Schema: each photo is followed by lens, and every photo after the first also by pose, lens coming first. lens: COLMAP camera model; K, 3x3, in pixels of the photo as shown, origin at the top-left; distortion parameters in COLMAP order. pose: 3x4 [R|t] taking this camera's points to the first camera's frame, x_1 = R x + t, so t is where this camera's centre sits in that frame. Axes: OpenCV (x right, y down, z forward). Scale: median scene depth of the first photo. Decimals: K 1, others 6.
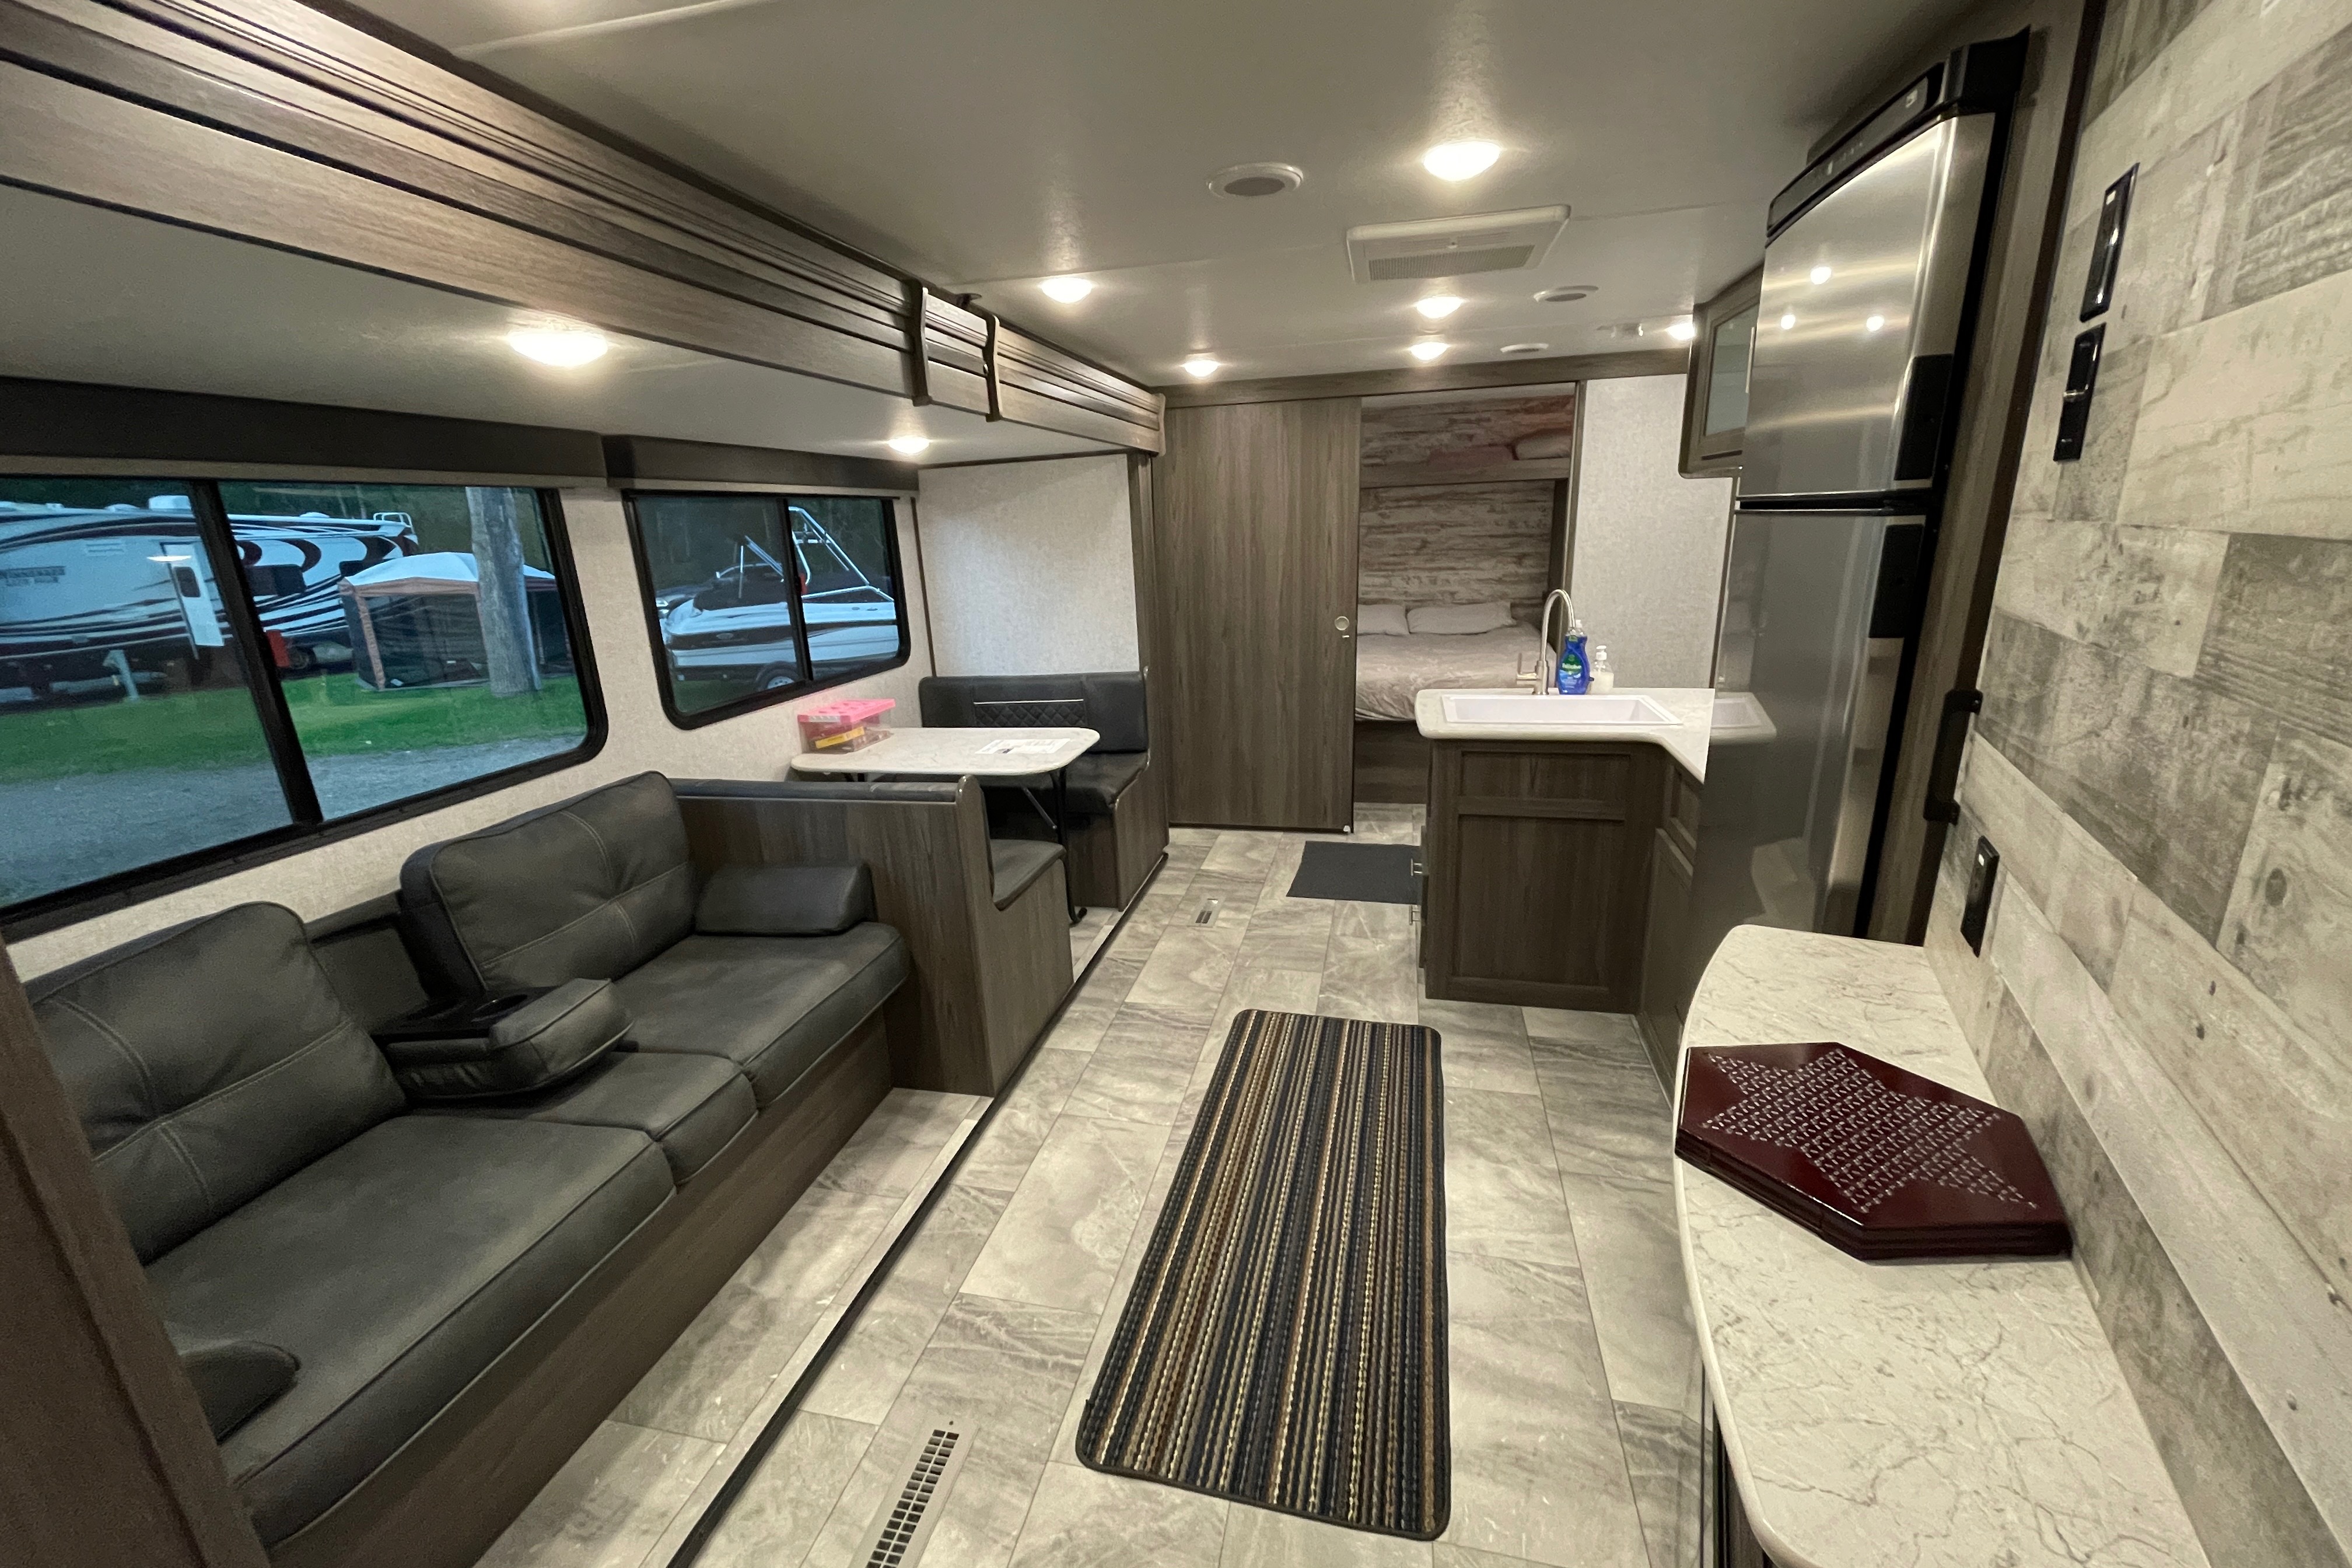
lens RADIAL K [[913.3, 0, 1176.0], [0, 913.3, 784.0], [0, 0, 1]] dist [-0.002608, -0.000148]
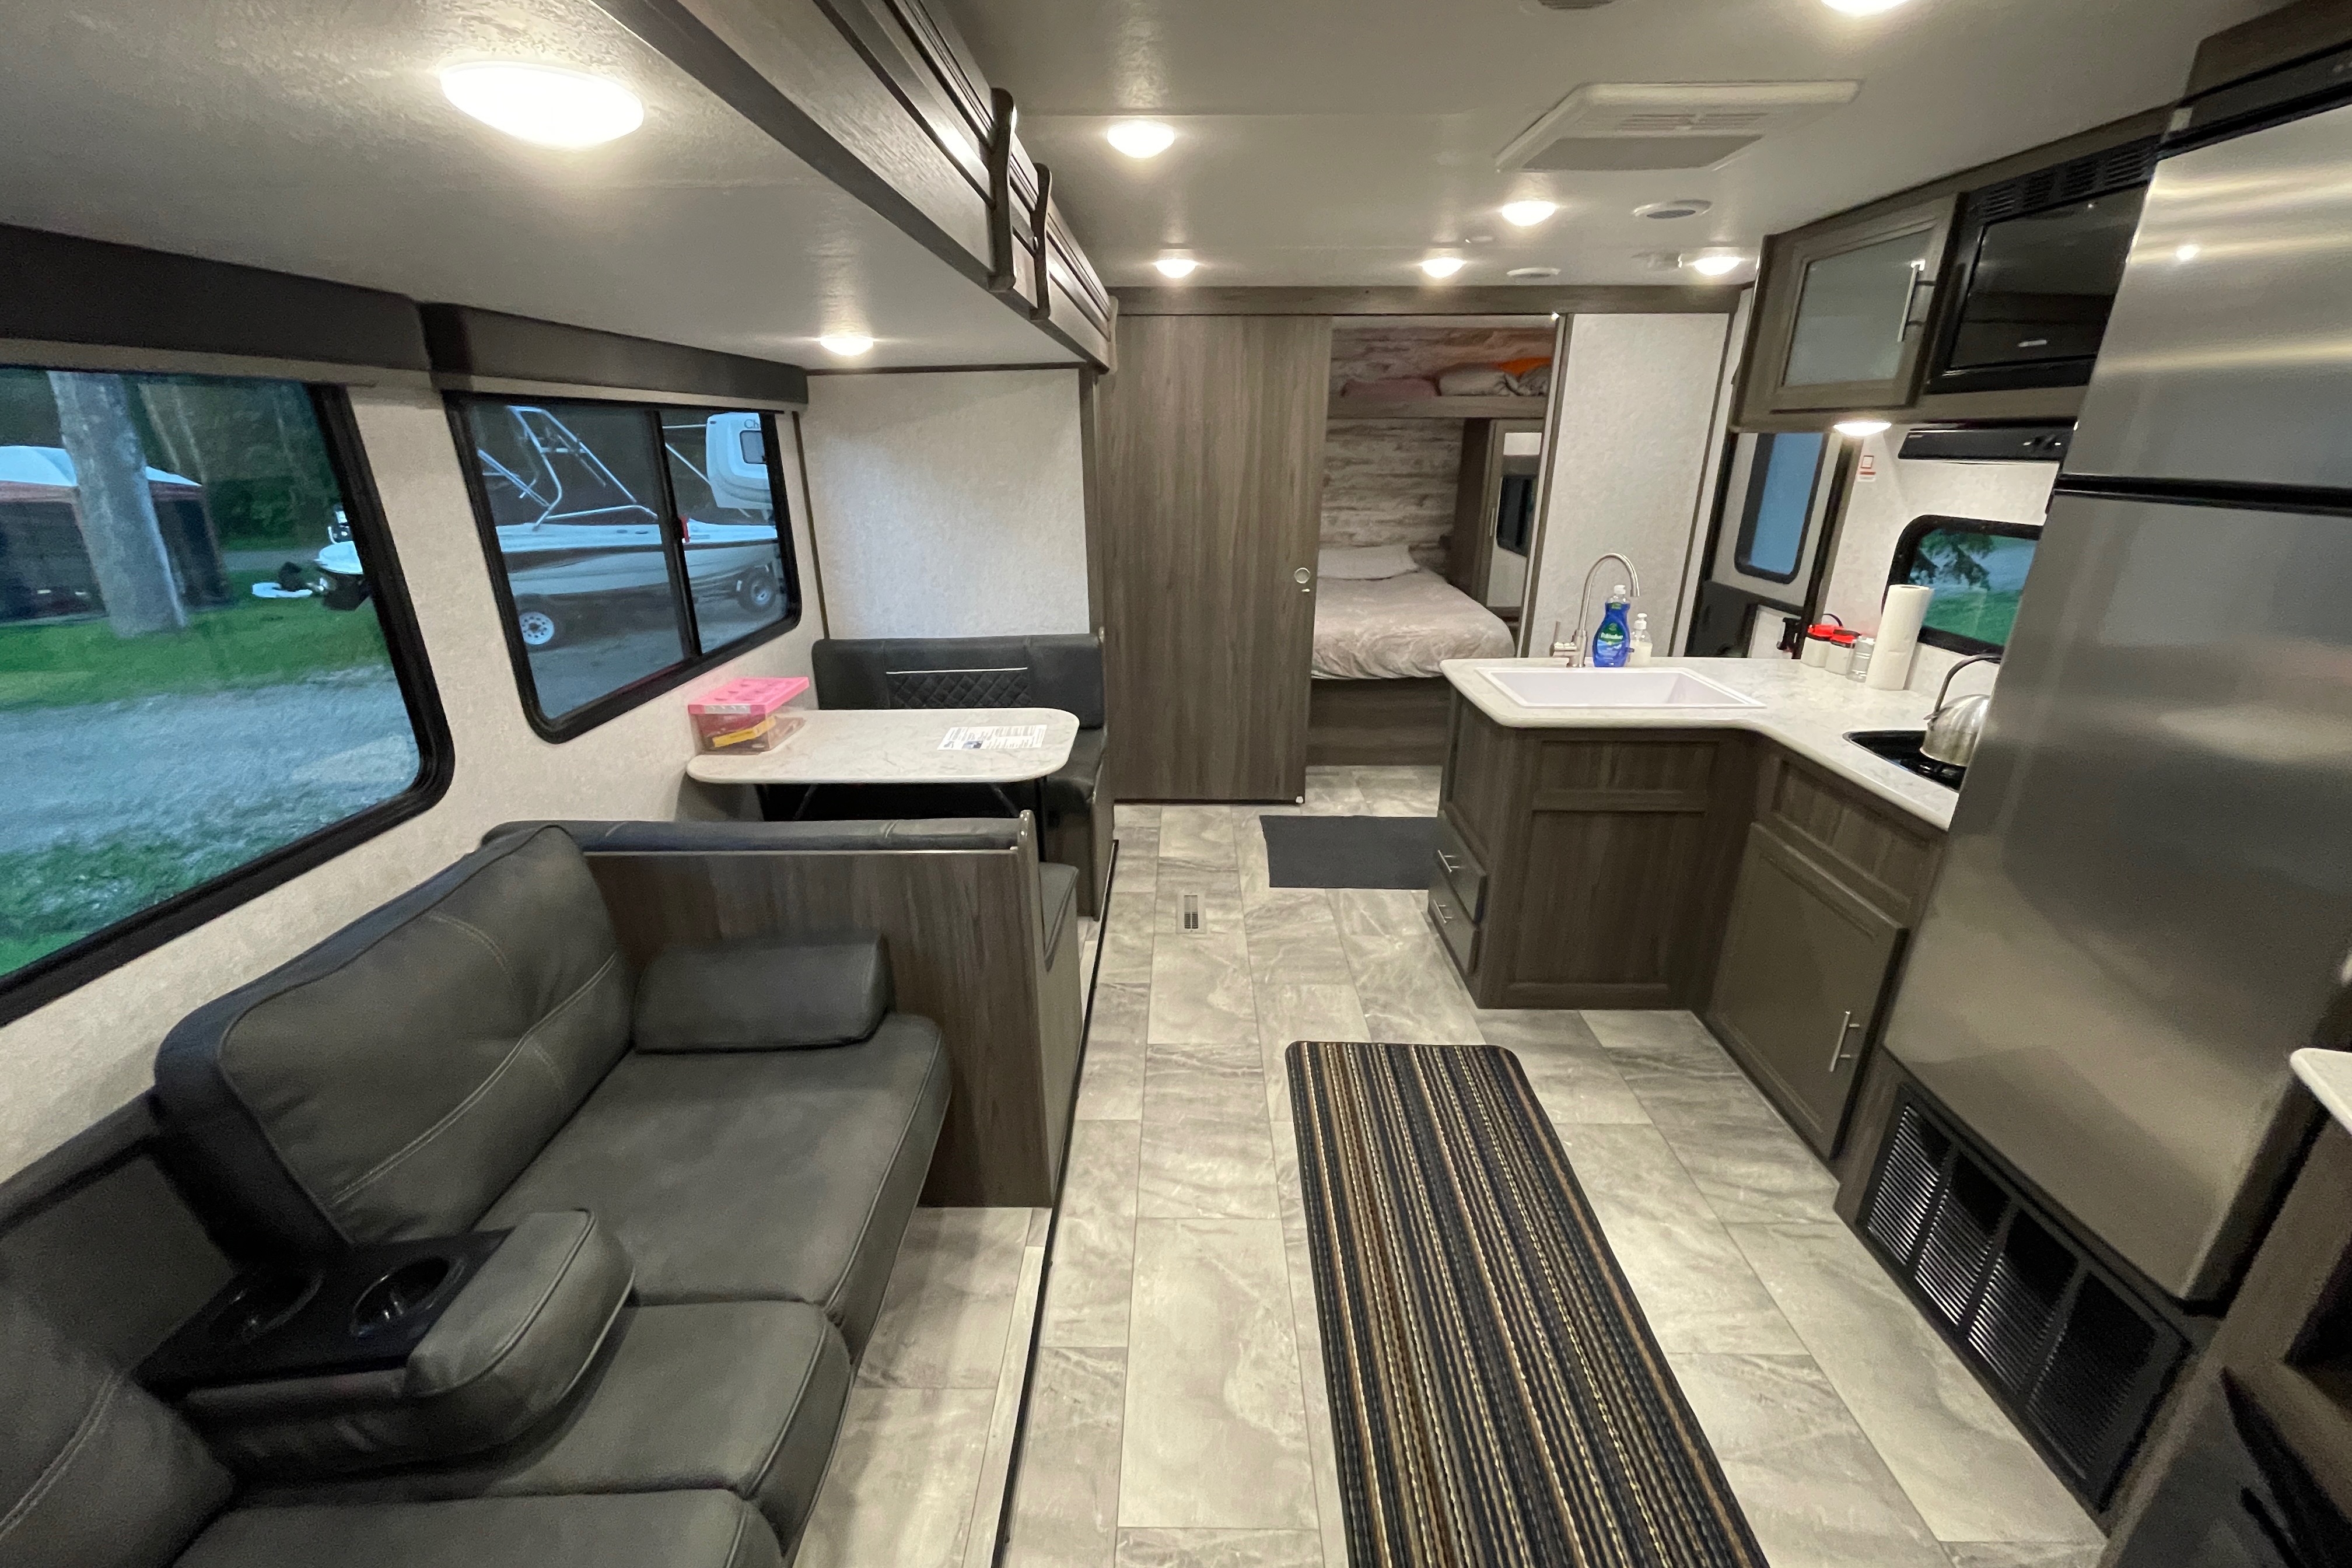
lens RADIAL K [[923.9, 0, 1176.0], [0, 923.9, 784.0], [0, 0, 1]] dist [-0.010009, 0.005150]
pose [[0.977042, -0.039869, 0.209281, -0.200848], [0.023979, 0.996671, 0.077924, -0.065668], [-0.211691, -0.071117, 0.974746, 0.185306]]
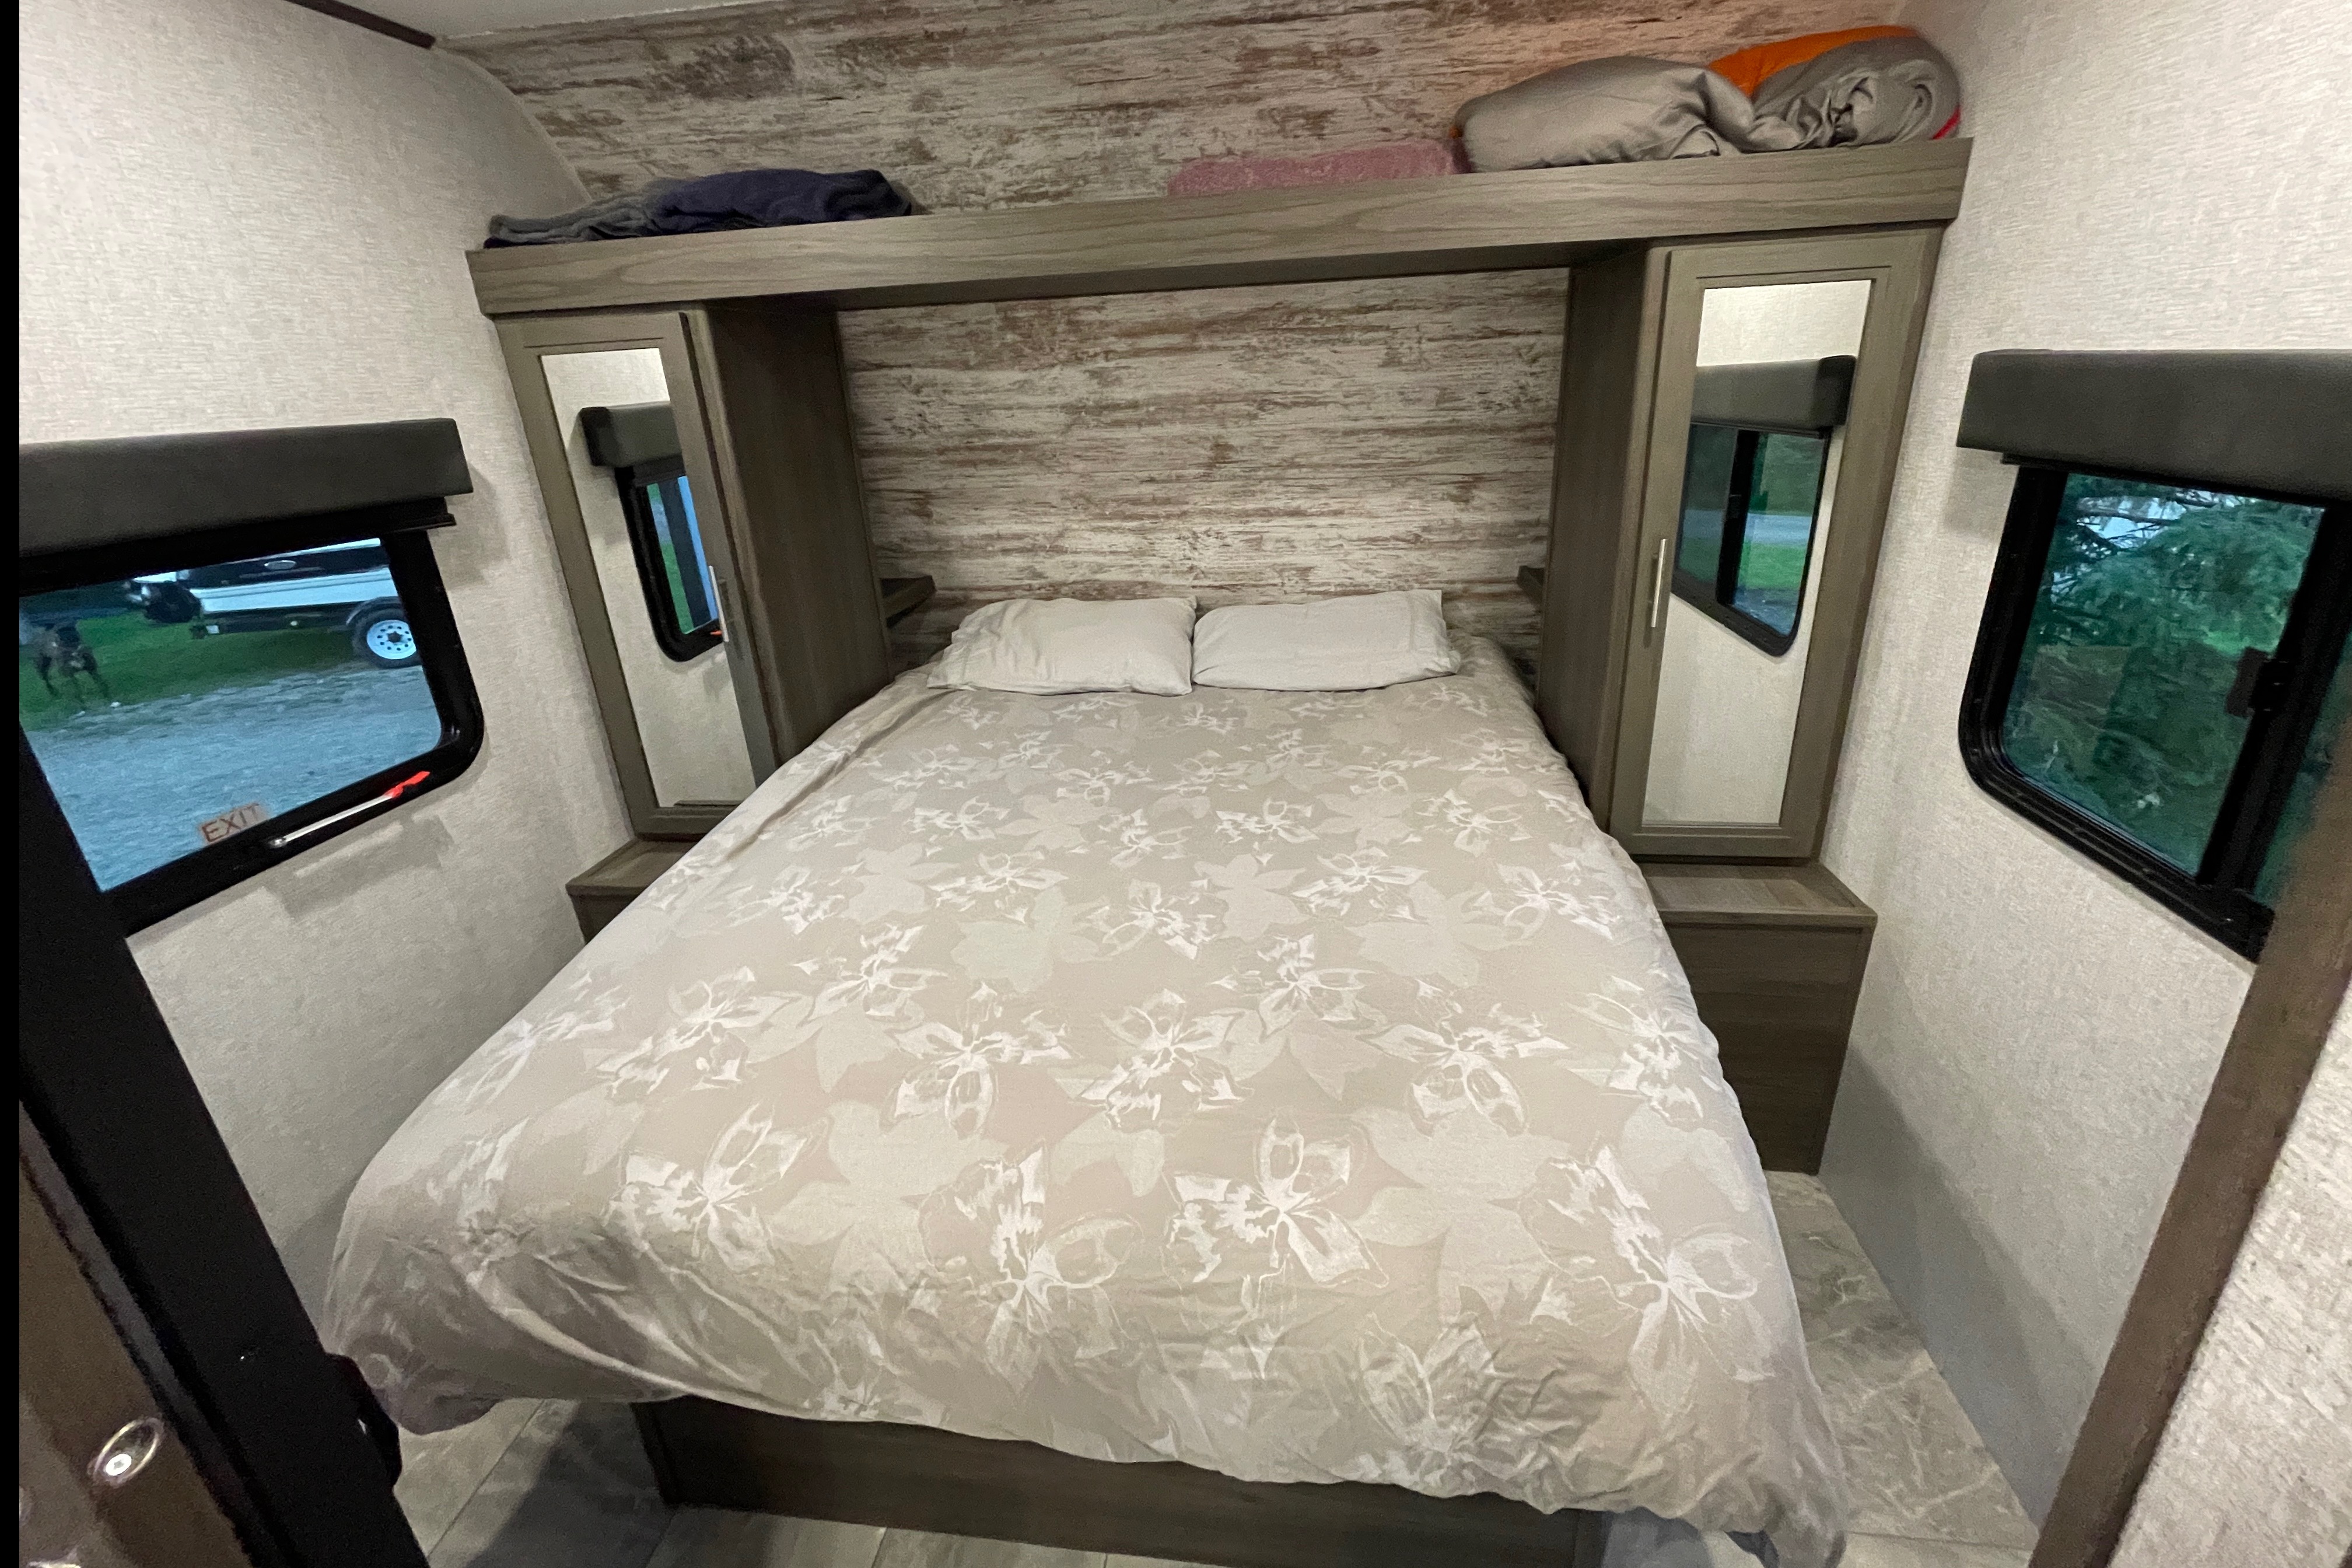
lens RADIAL K [[981.0, 0, 1182.3], [0, 981.0, 735.4], [0, 0, 1]] dist [-0.012889, -0.000089]
pose [[0.993449, -0.046203, 0.104522, 0.457489], [0.038187, 0.996266, 0.077437, -0.391083], [-0.107710, -0.072939, 0.991503, 1.297225]]
